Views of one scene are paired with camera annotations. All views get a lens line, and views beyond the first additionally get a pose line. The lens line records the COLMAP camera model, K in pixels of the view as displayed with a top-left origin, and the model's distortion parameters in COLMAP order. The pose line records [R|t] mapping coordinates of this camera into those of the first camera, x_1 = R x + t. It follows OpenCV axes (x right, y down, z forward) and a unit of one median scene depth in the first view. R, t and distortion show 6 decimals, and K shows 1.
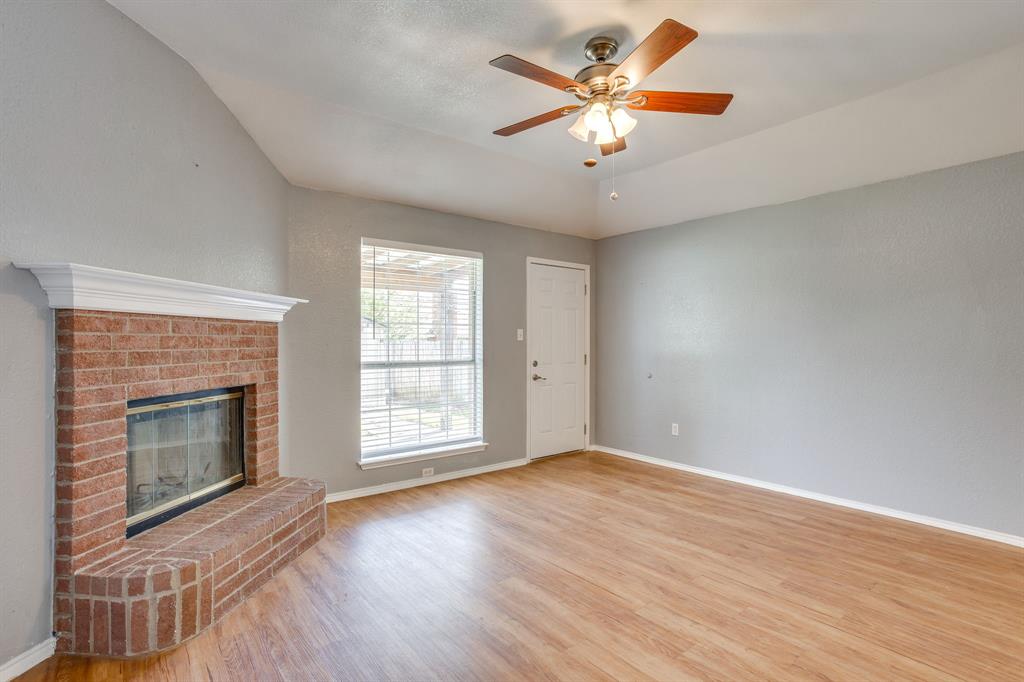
lens RADIAL K [[498.5, 0, 506.6], [0, 498.5, 340.6], [0, 0, 1]] dist [-0.057774, 0.035411]
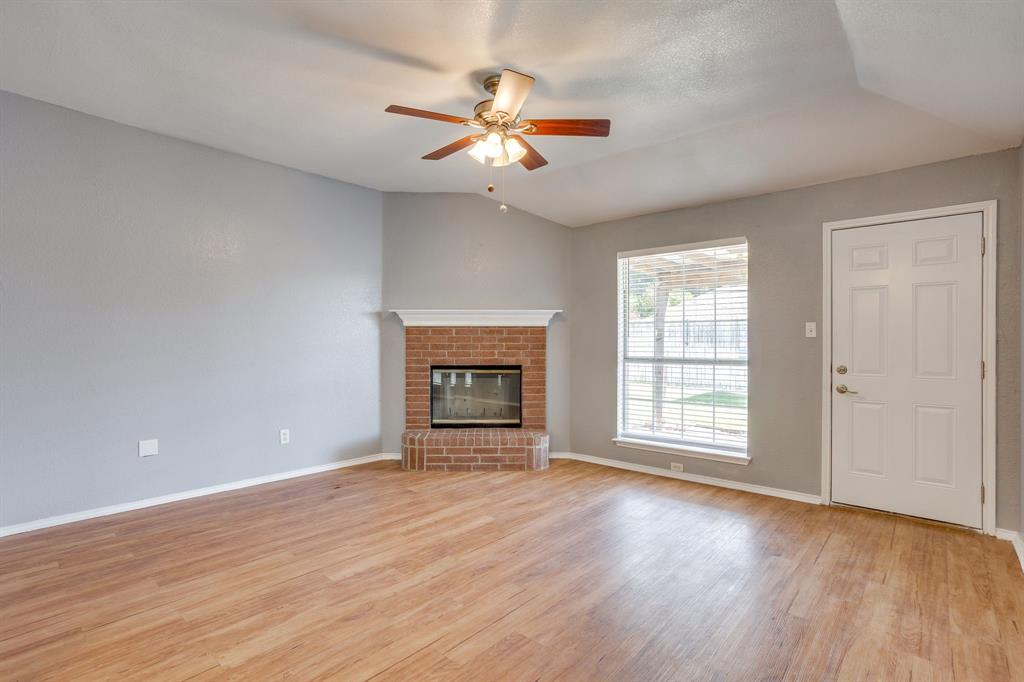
lens RADIAL K [[498.5, 0, 506.6], [0, 498.5, 340.6], [0, 0, 1]] dist [-0.057774, 0.035411]
pose [[0.171567, 0.000383, -0.985172, 0.848308], [0.001874, 0.999998, 0.000715, 0.004059], [0.985171, -0.001969, 0.171566, 0.519542]]
